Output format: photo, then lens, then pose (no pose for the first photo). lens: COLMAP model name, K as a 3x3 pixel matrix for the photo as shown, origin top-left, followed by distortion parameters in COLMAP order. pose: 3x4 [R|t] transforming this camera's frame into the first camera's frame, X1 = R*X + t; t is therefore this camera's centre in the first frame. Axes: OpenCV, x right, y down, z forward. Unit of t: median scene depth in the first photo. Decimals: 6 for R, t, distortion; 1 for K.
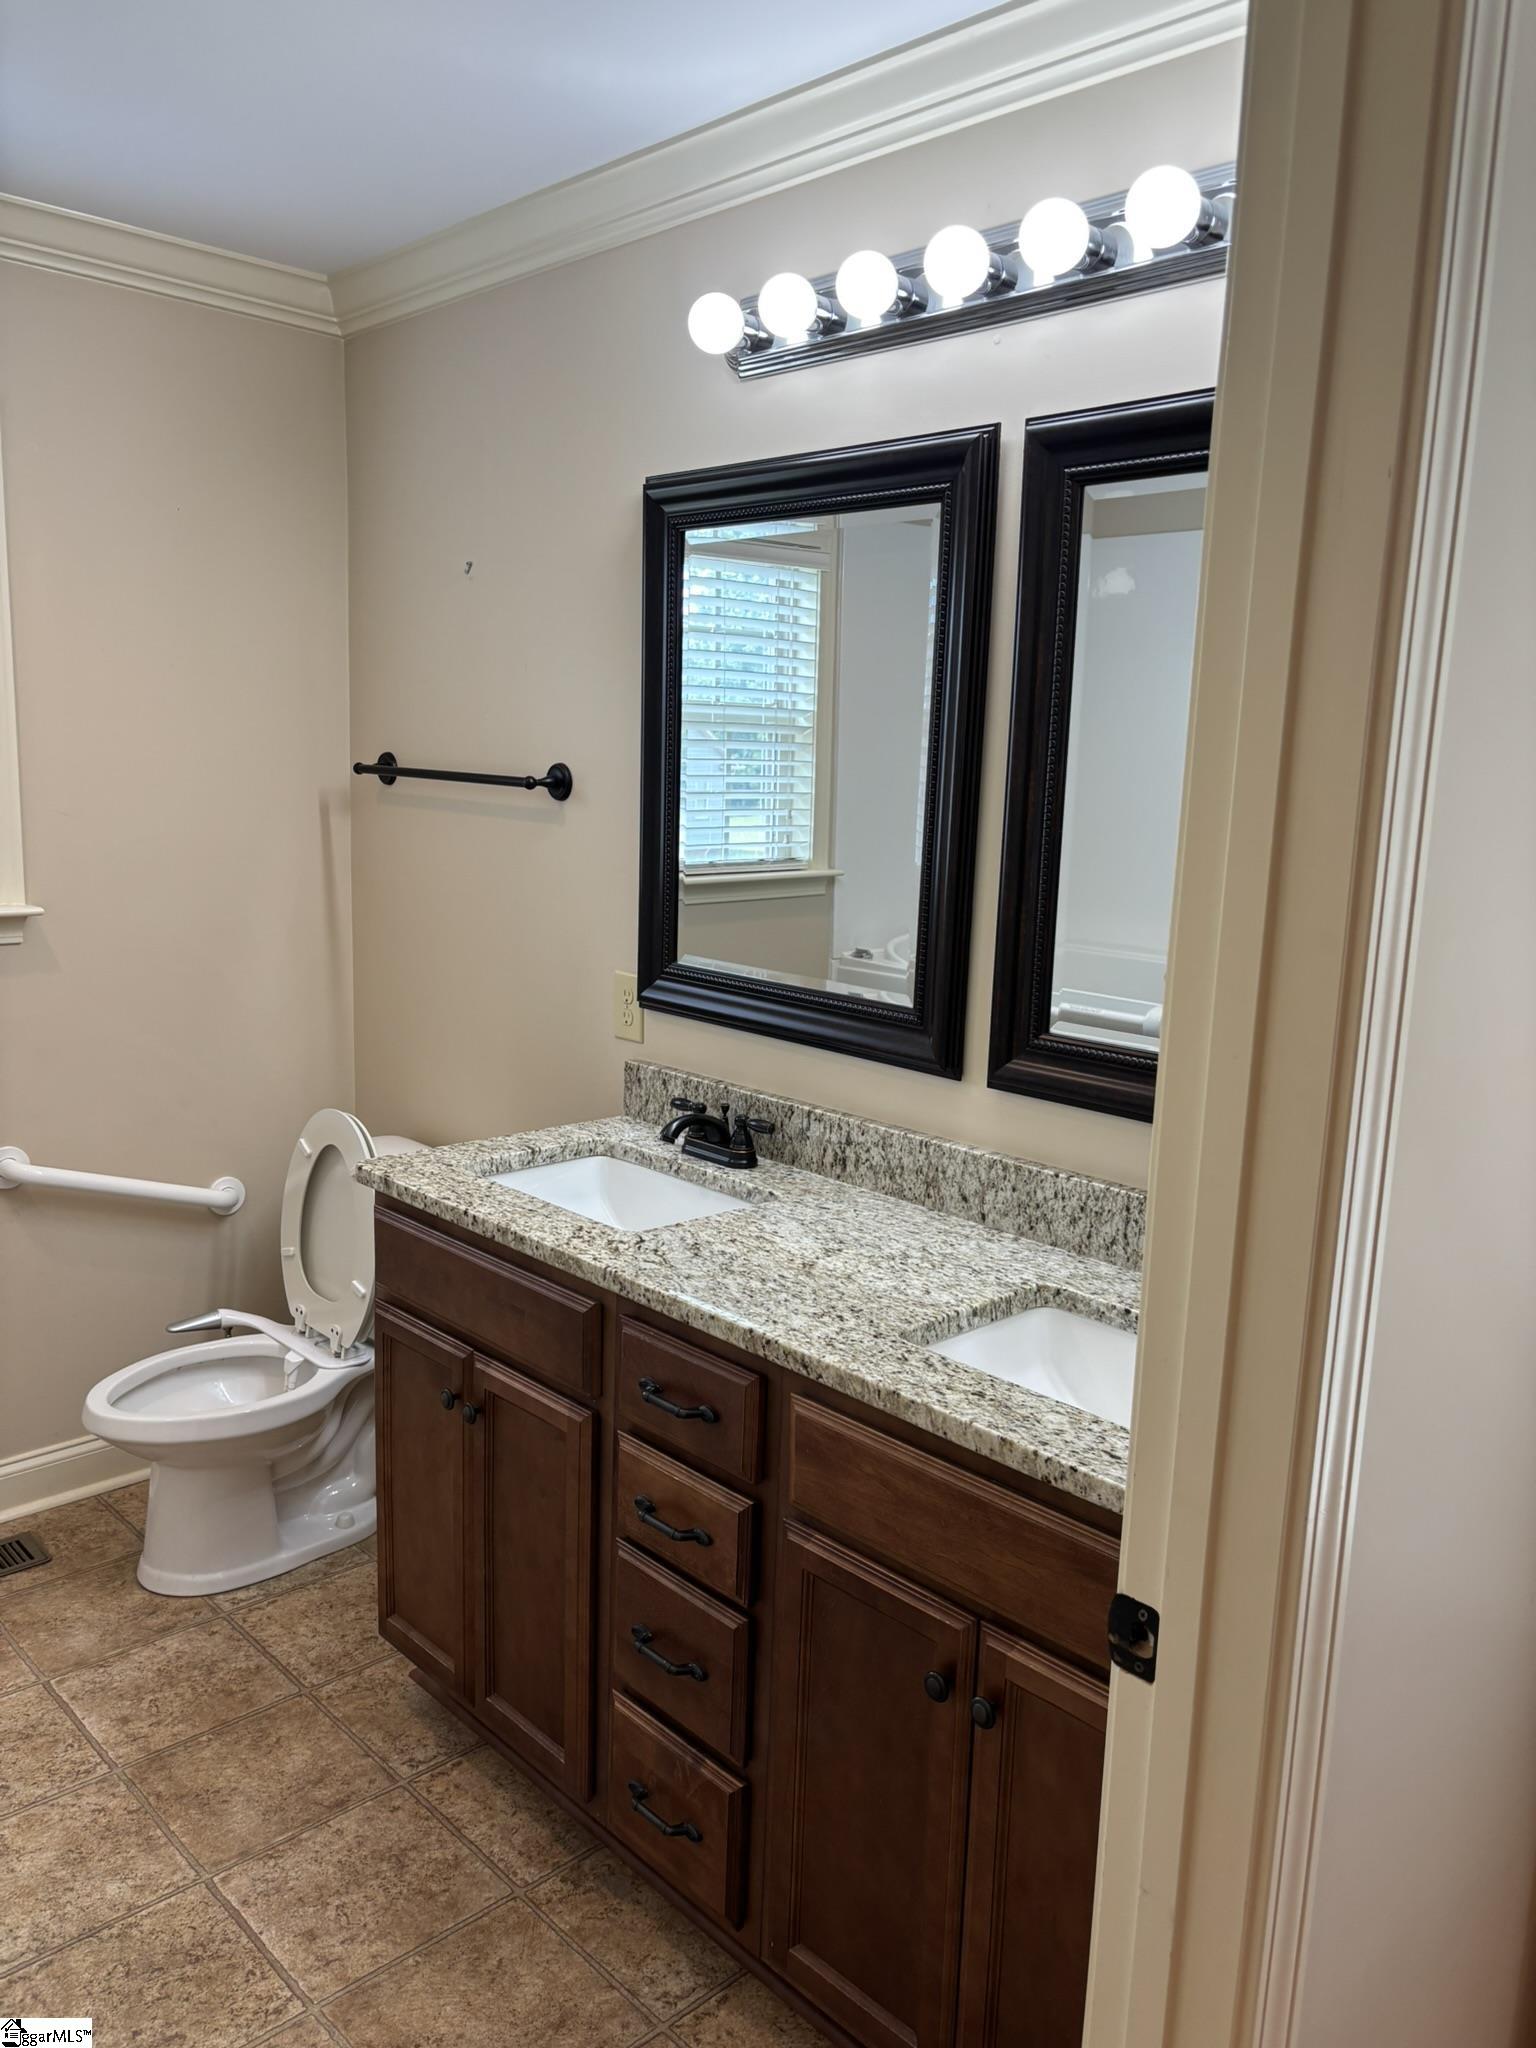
lens RADIAL K [[1568.6, 0, 768.0], [0, 1568.6, 1024.0], [0, 0, 1]] dist [-0.004100, 0.011622]
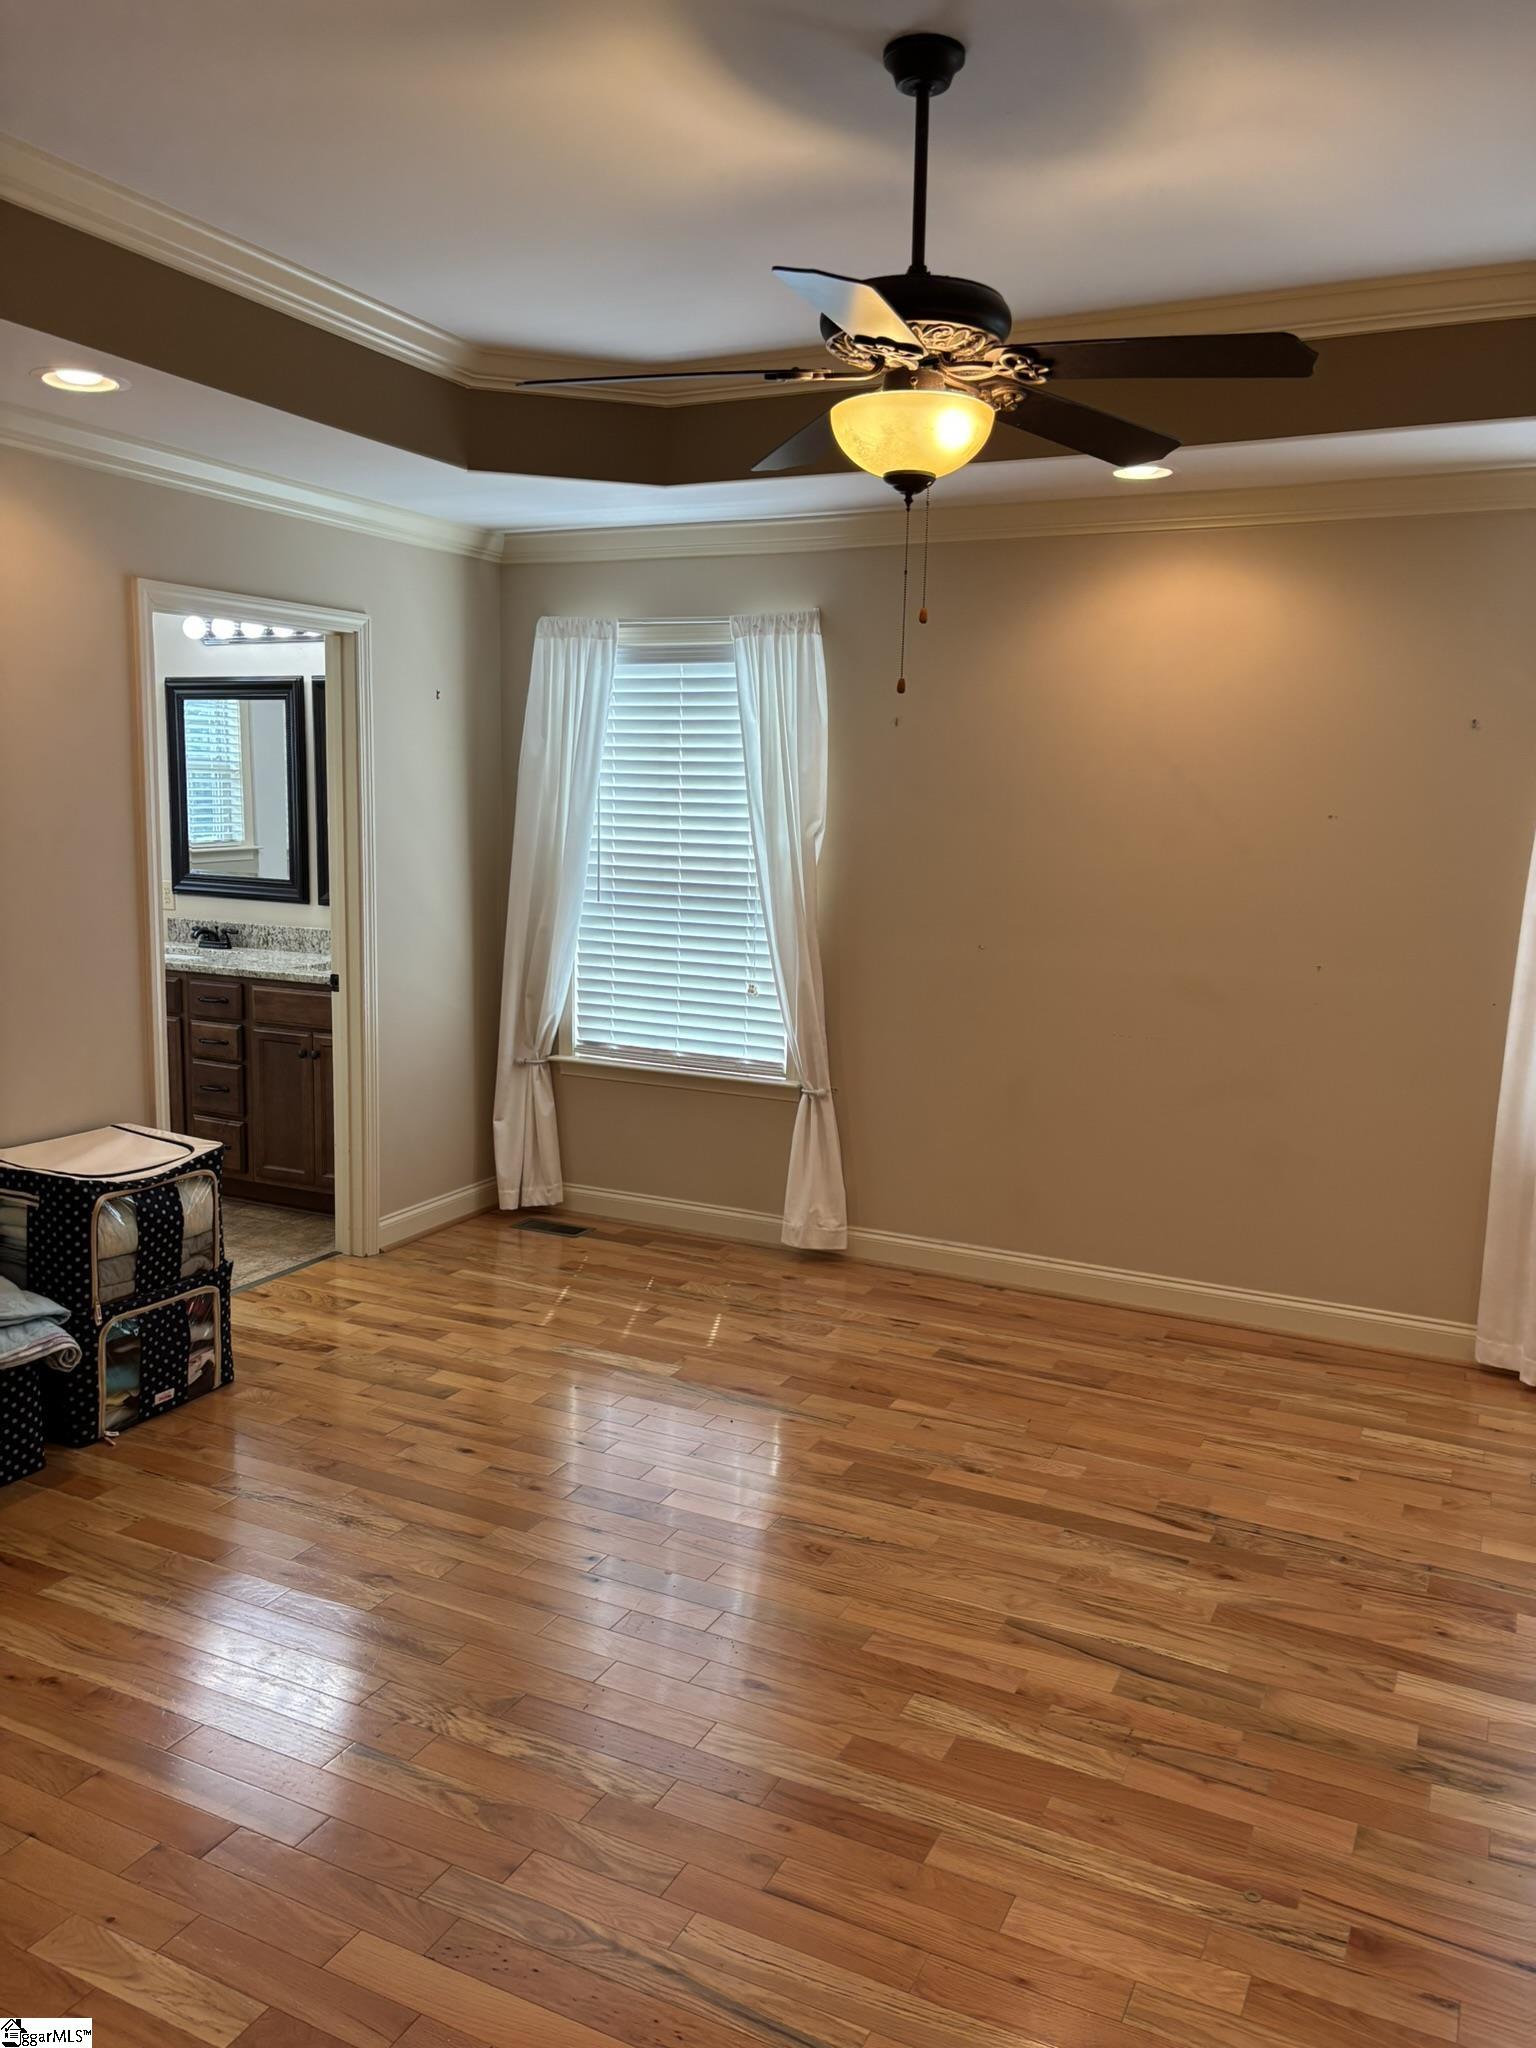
lens RADIAL K [[1568.6, 0, 768.0], [0, 1568.6, 1024.0], [0, 0, 1]] dist [-0.004100, 0.011622]
pose [[0.937622, -0.062203, 0.342046, -0.075602], [0.067161, 0.997739, -0.002660, 0.305941], [-0.341107, 0.025466, 0.939679, -1.842633]]
